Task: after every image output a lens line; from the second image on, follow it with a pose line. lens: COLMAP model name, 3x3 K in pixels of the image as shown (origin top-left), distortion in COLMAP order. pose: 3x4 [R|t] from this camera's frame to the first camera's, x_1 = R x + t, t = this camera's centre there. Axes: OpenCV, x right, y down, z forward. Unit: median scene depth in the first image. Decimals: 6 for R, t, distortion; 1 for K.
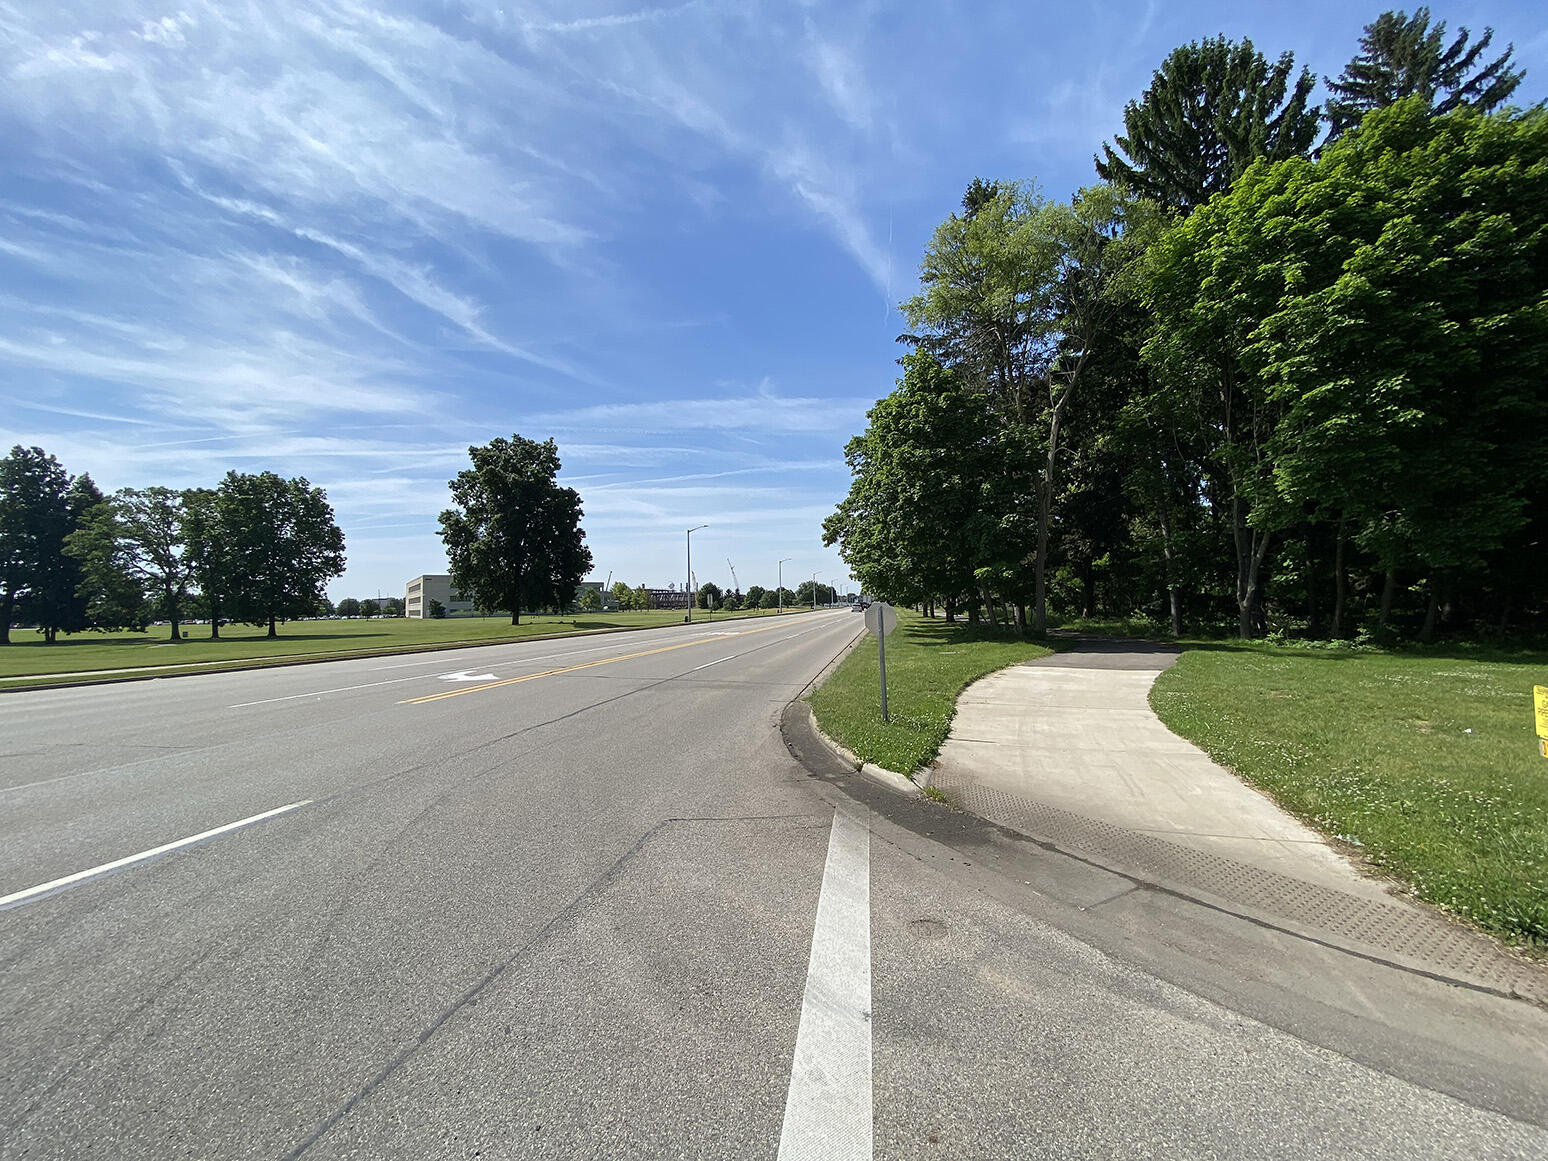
lens RADIAL K [[613.8, 0, 774.4], [0, 613.8, 577.0], [0, 0, 1]] dist [-0.003066, -0.011047]
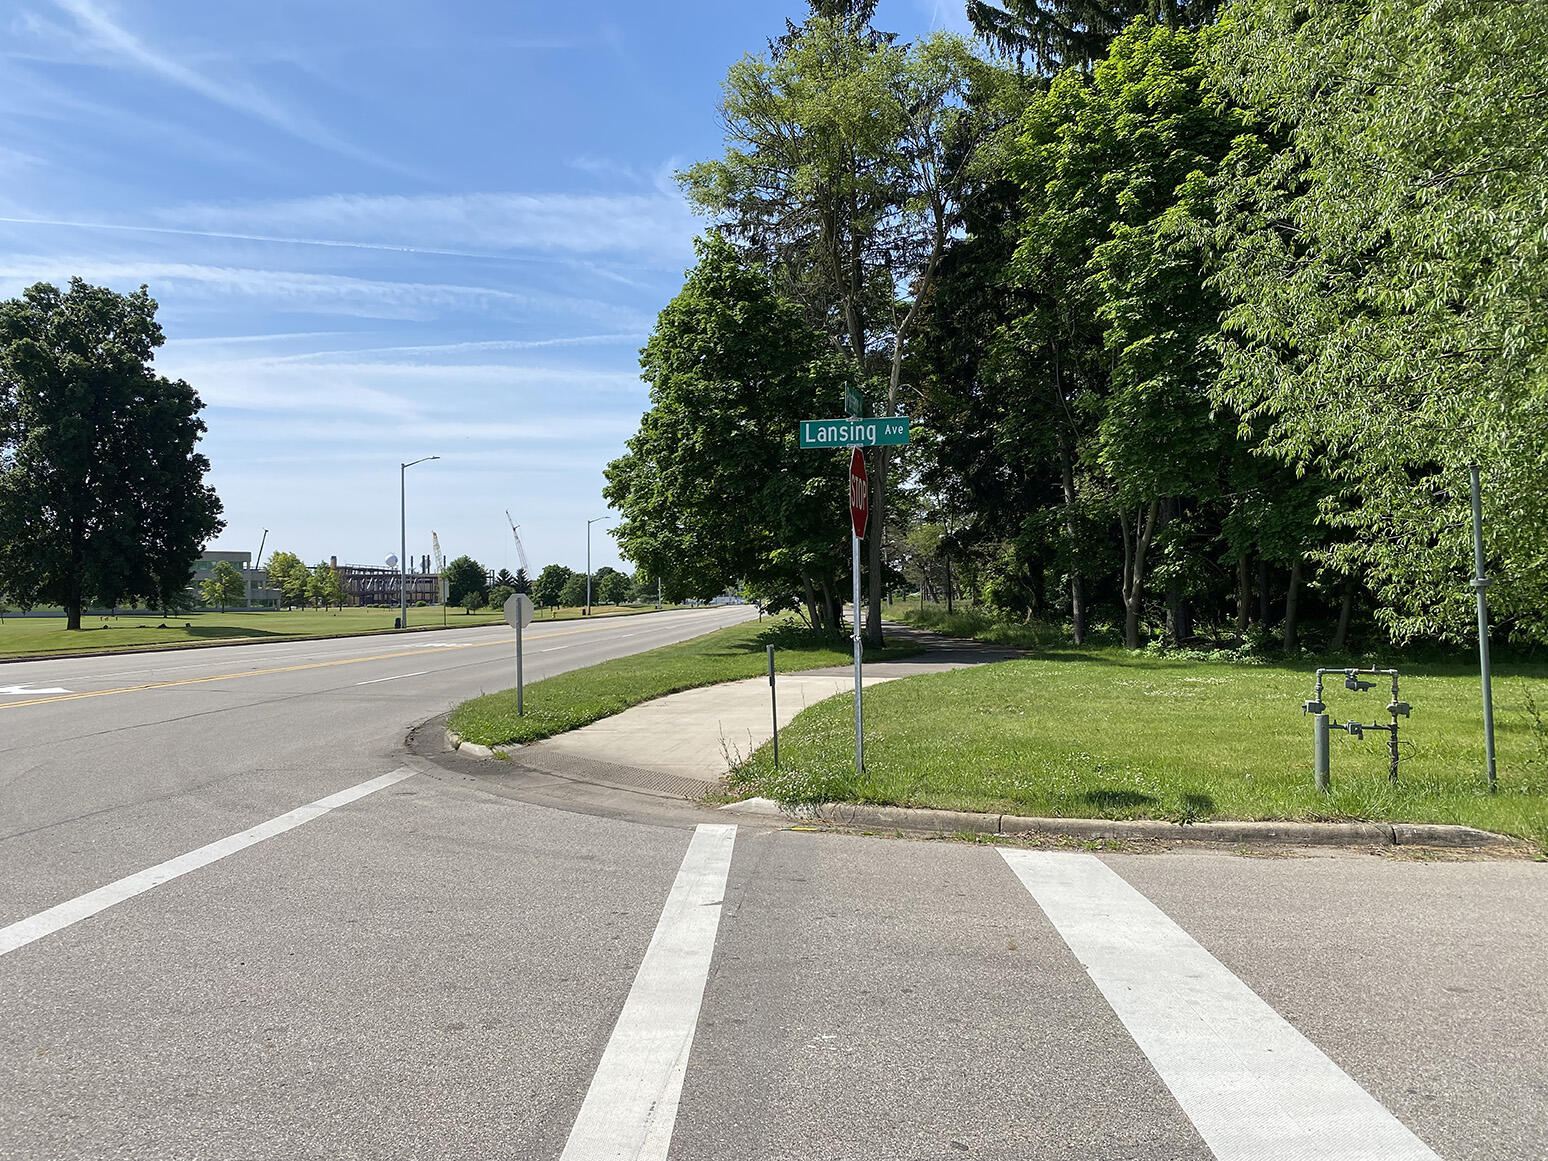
lens RADIAL K [[1174.2, 0, 773.8], [0, 1174.2, 573.2], [0, 0, 1]] dist [0.006388, -0.021231]
pose [[0.989338, 0.012332, 0.145117, 0.144956], [-0.015568, 0.999654, 0.021186, -0.017945], [-0.144805, -0.023219, 0.989188, -0.423855]]
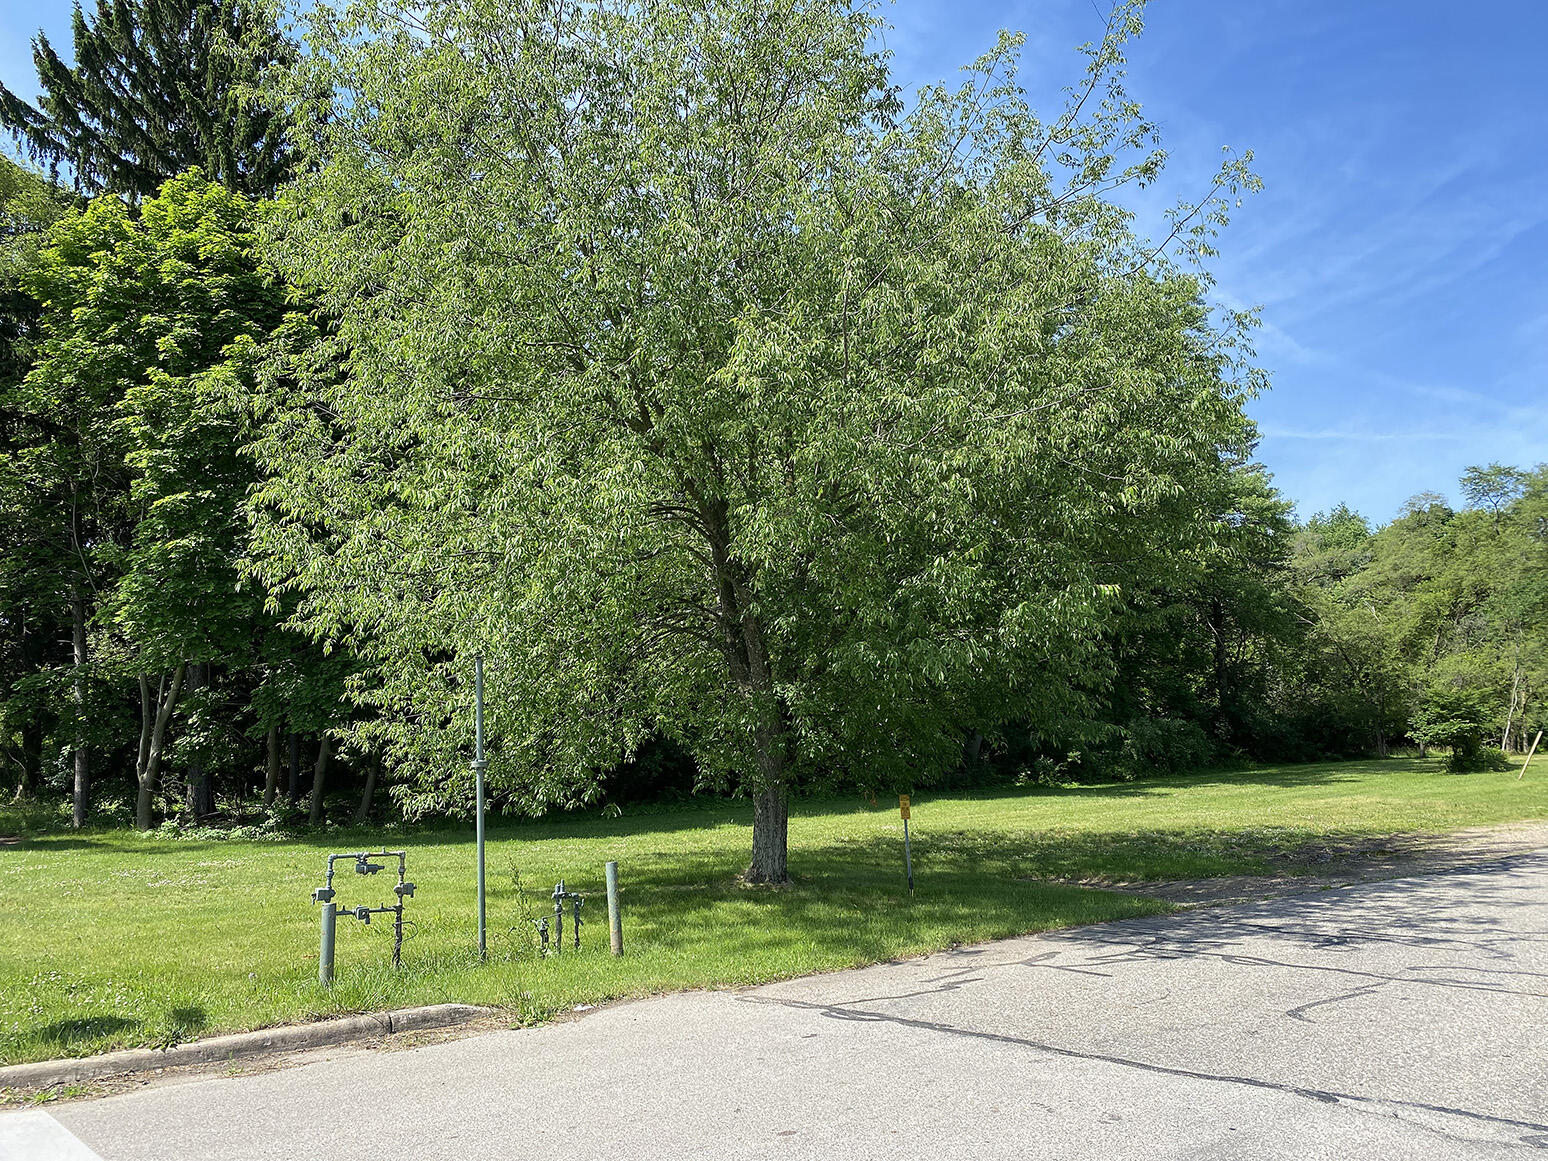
lens RADIAL K [[1174.2, 0, 788.8], [0, 1174.2, 600.4], [0, 0, 1]] dist [0.006388, -0.021231]
pose [[0.593891, 0.110610, 0.796906, 0.152879], [-0.027850, 0.992737, -0.117036, -0.021727], [-0.804063, 0.047313, 0.592659, -0.418776]]
